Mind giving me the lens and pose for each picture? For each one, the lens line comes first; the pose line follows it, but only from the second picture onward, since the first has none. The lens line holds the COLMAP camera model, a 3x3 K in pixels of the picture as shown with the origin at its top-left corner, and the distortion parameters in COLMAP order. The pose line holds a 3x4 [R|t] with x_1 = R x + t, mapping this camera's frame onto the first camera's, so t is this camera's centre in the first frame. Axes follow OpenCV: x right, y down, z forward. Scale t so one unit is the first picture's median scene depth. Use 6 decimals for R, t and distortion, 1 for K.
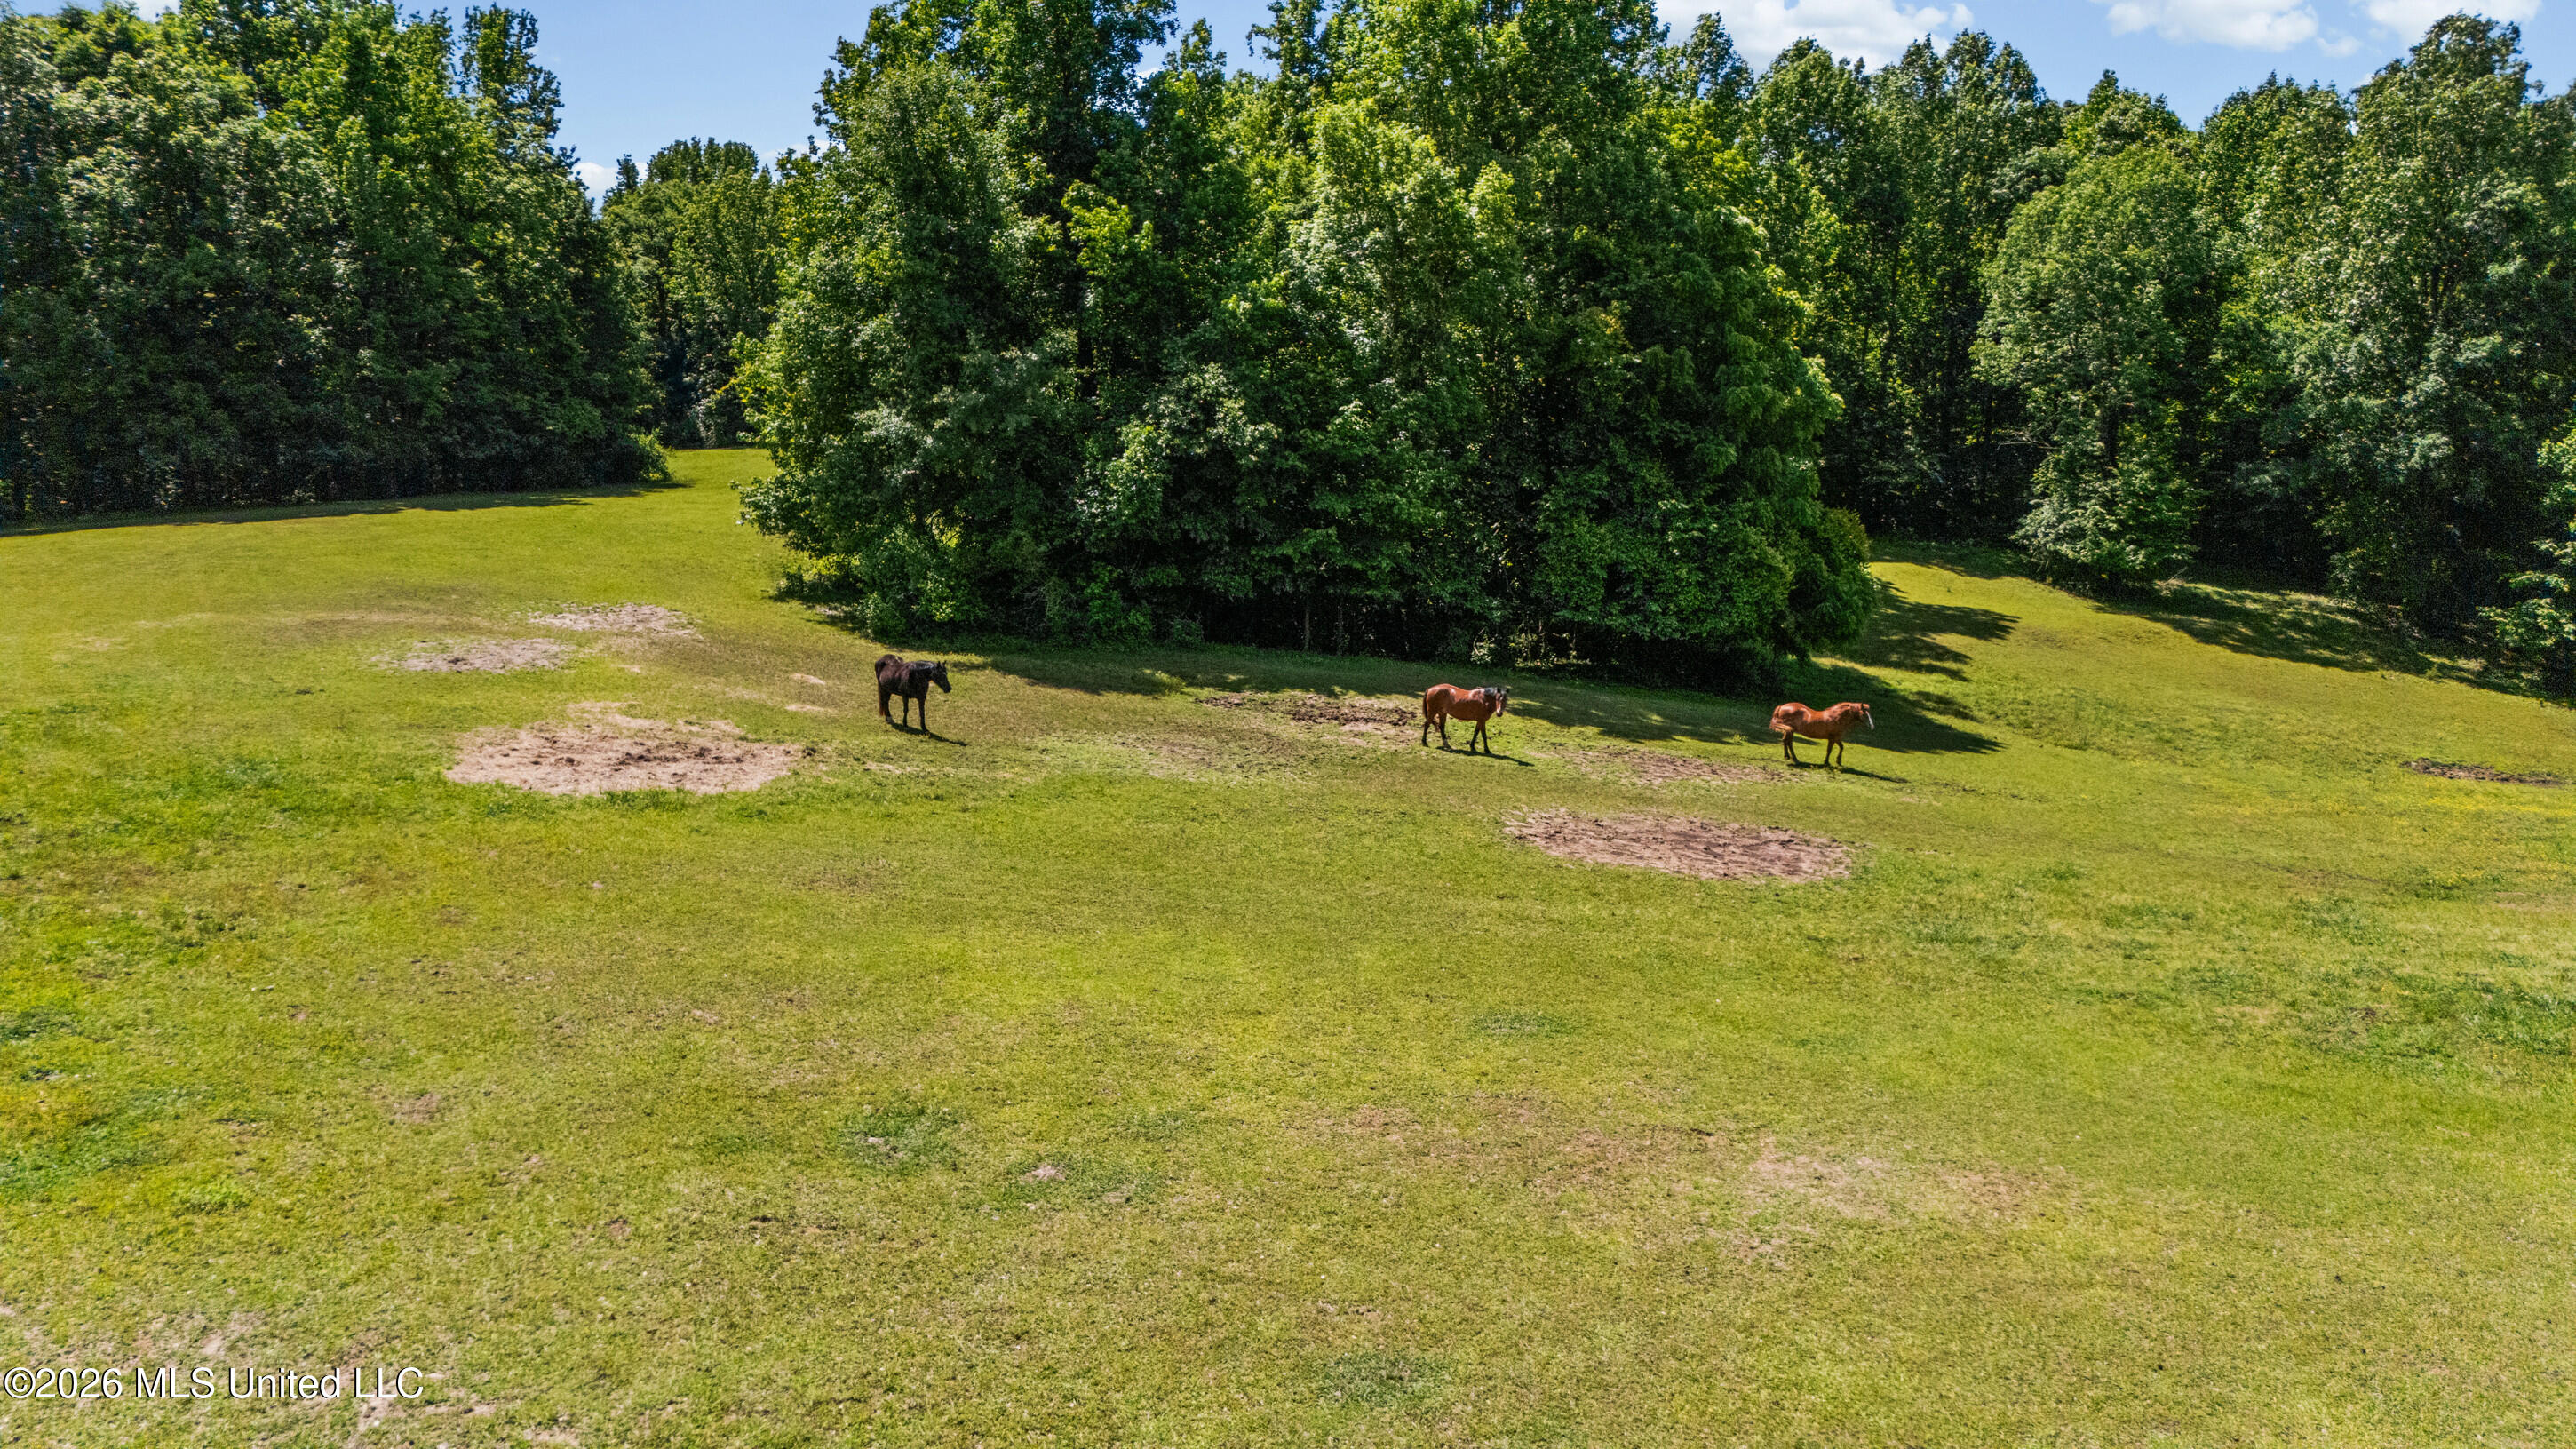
lens RADIAL K [[1895.1, 0, 1279.6], [0, 1895.1, 723.8], [0, 0, 1]] dist [0.052626, -0.019177]
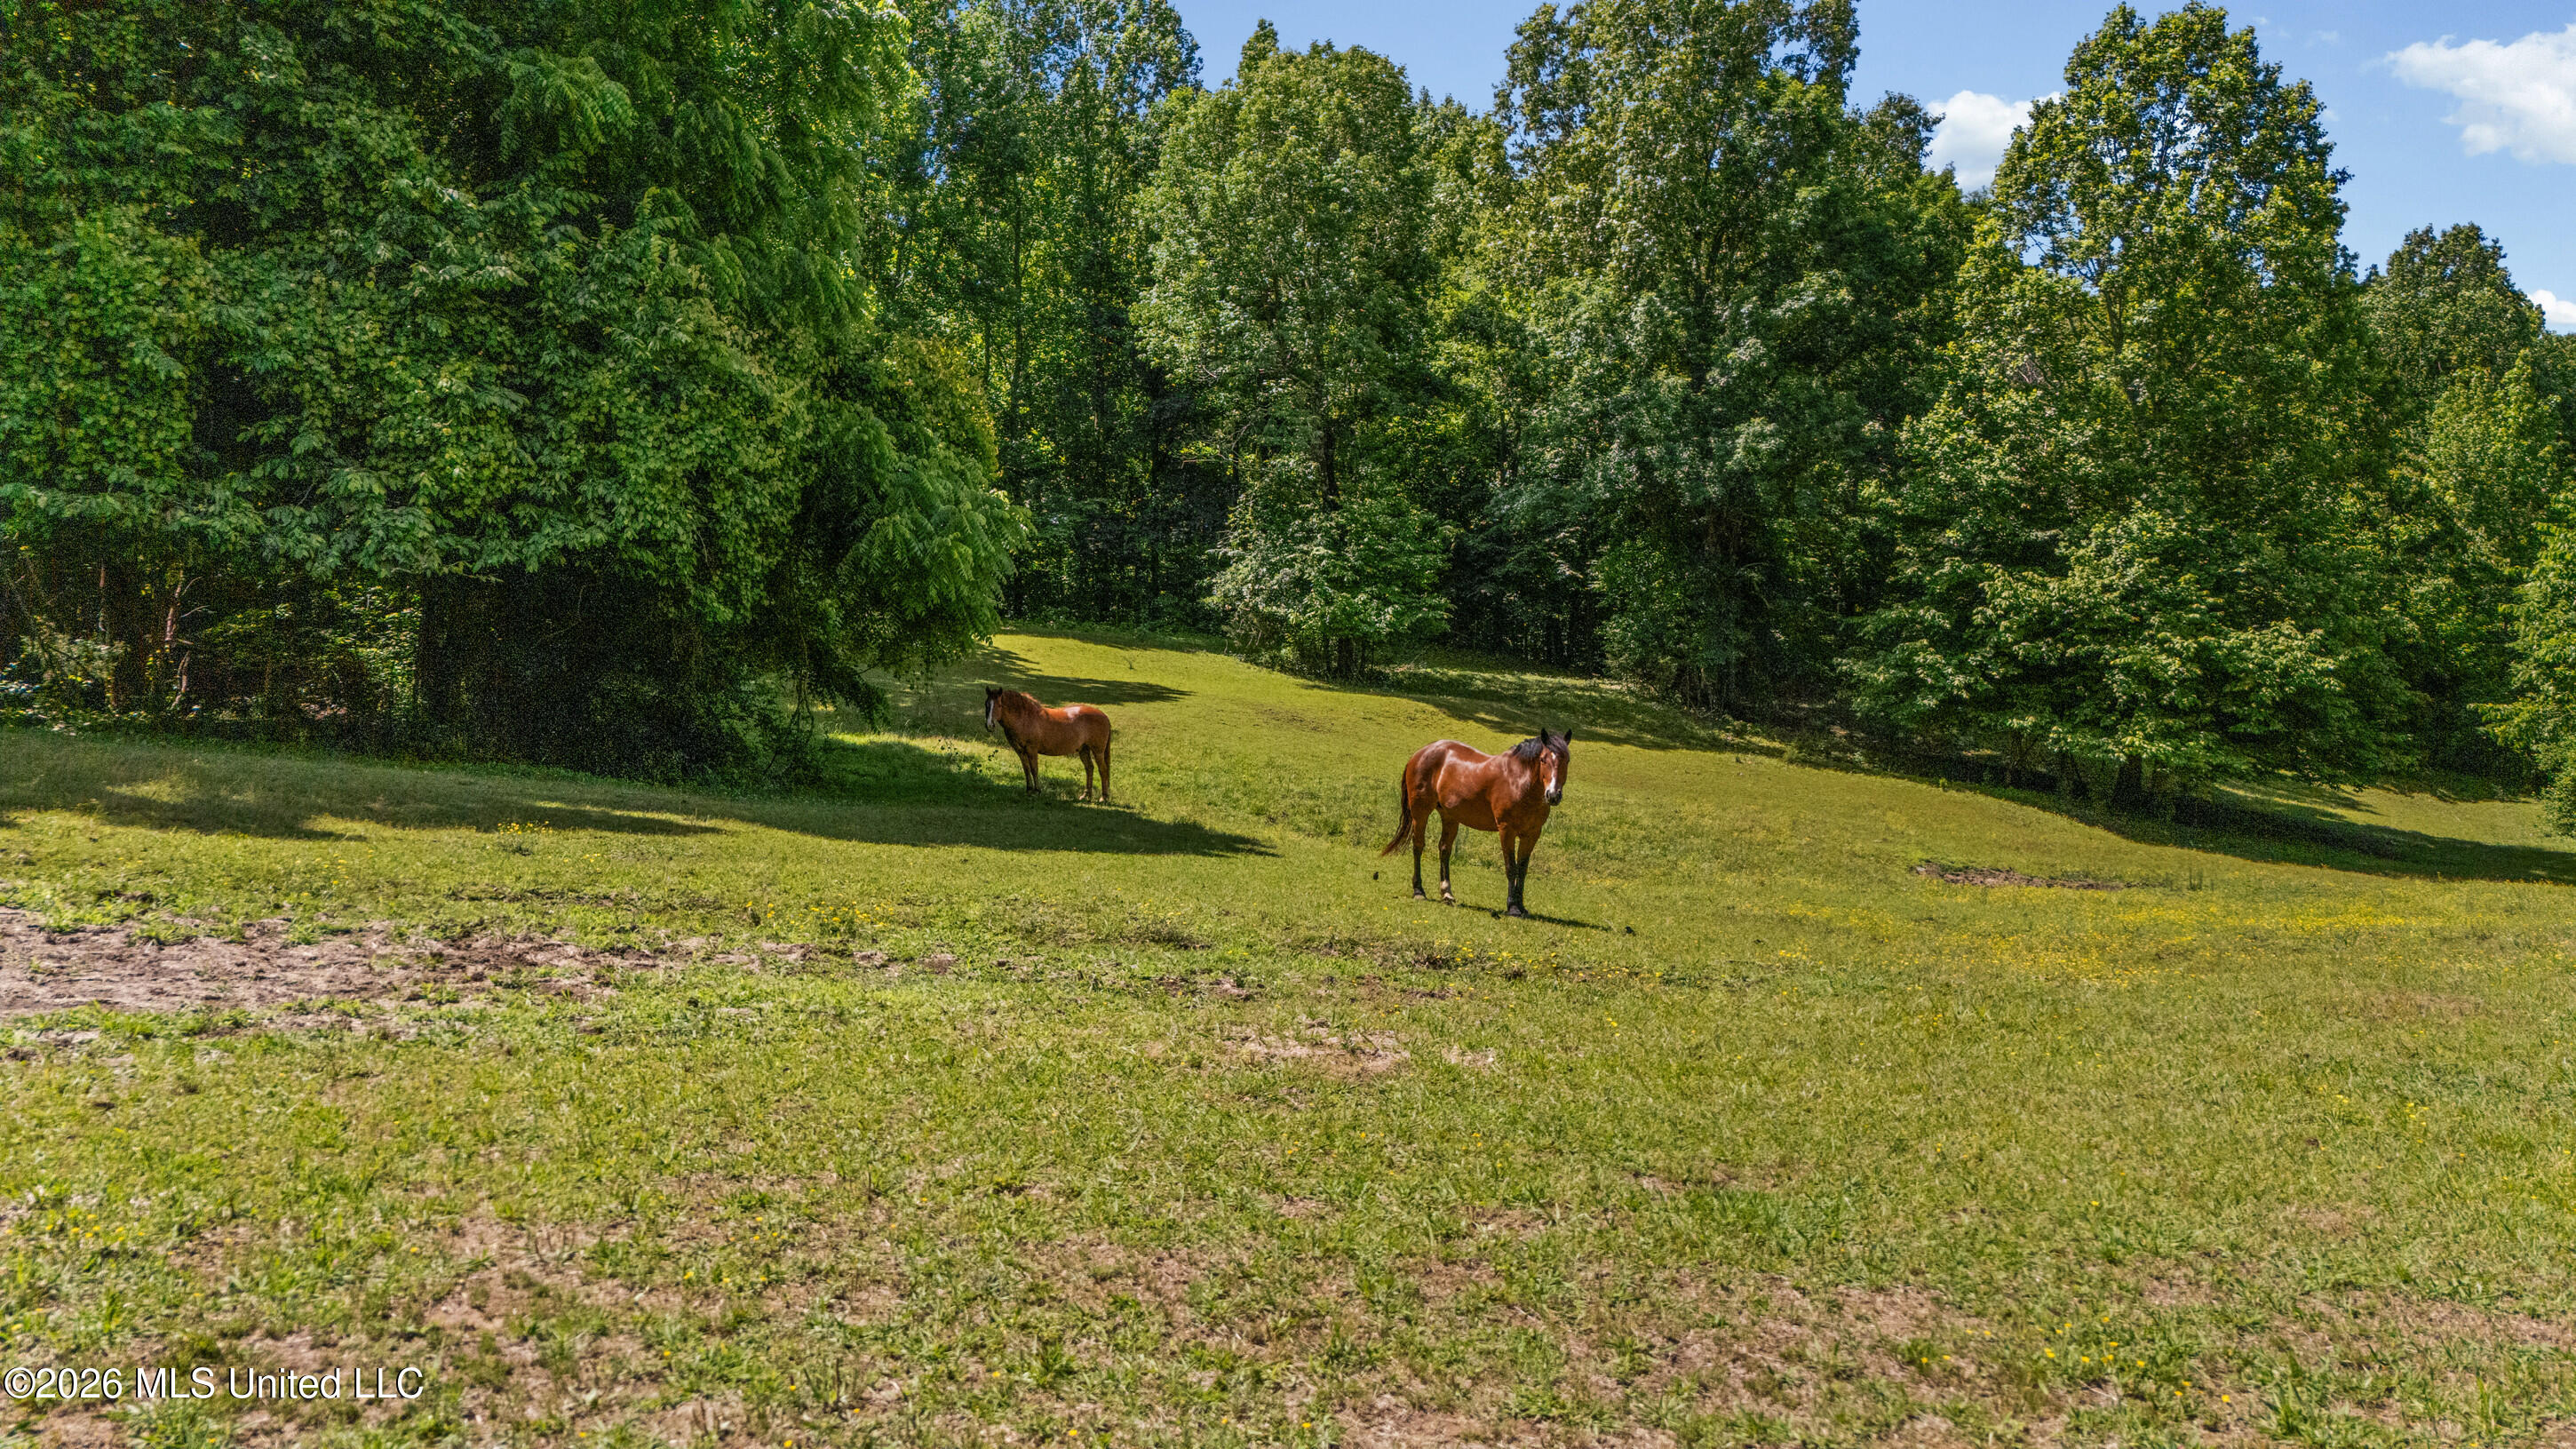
lens RADIAL K [[1895.1, 0, 1284.8], [0, 1895.1, 724.6], [0, 0, 1]] dist [0.052626, -0.019177]
pose [[0.903327, -0.023361, 0.428317, 0.141011], [0.072069, 0.992587, -0.097858, 0.016130], [-0.422856, 0.119266, 0.898314, 0.459614]]
